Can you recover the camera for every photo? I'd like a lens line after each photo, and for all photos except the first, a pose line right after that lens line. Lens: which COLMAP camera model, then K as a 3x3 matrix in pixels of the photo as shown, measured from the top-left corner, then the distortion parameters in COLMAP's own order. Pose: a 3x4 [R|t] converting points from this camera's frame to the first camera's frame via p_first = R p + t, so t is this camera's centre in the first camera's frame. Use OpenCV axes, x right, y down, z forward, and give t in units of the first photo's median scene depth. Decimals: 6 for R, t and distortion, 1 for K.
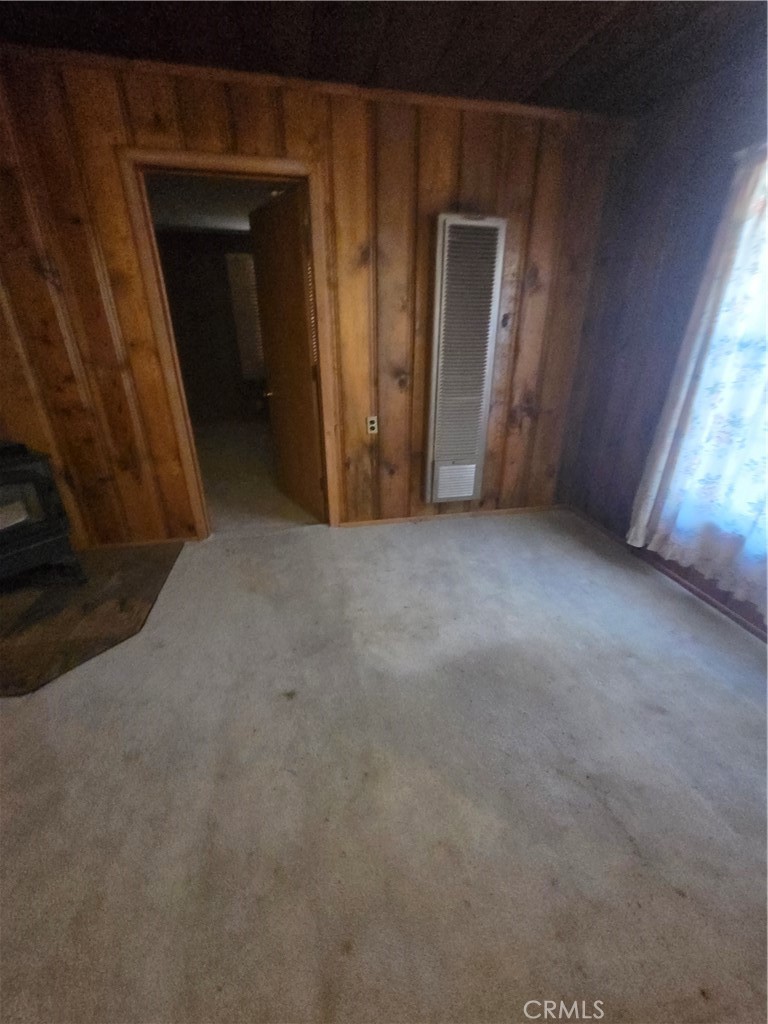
lens RADIAL K [[404.5, 0, 384.0], [0, 404.5, 512.0], [0, 0, 1]] dist [0.002911, 0.000054]
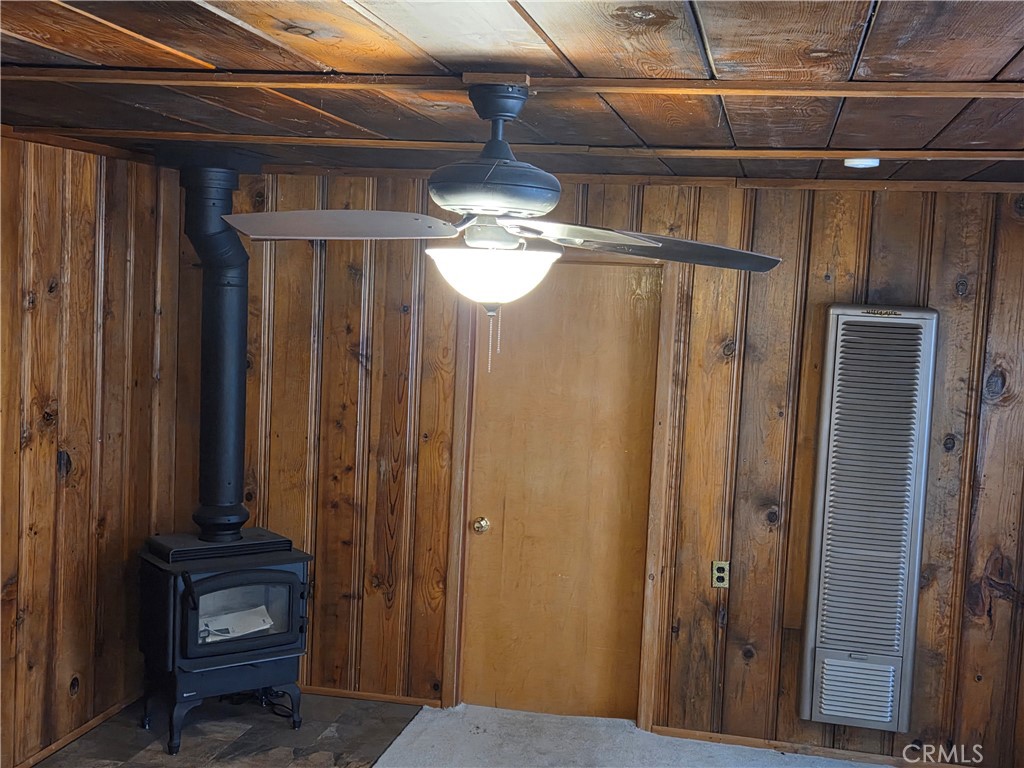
lens RADIAL K [[1194.3, 0, 512.0], [0, 1194.3, 384.0], [0, 0, 1]] dist [0.055464, -0.013247]
pose [[0.907809, 0.073430, -0.412906, 0.443207], [-0.208299, 0.933473, -0.291958, 0.131542], [0.363998, 0.351050, 0.862711, -0.892255]]
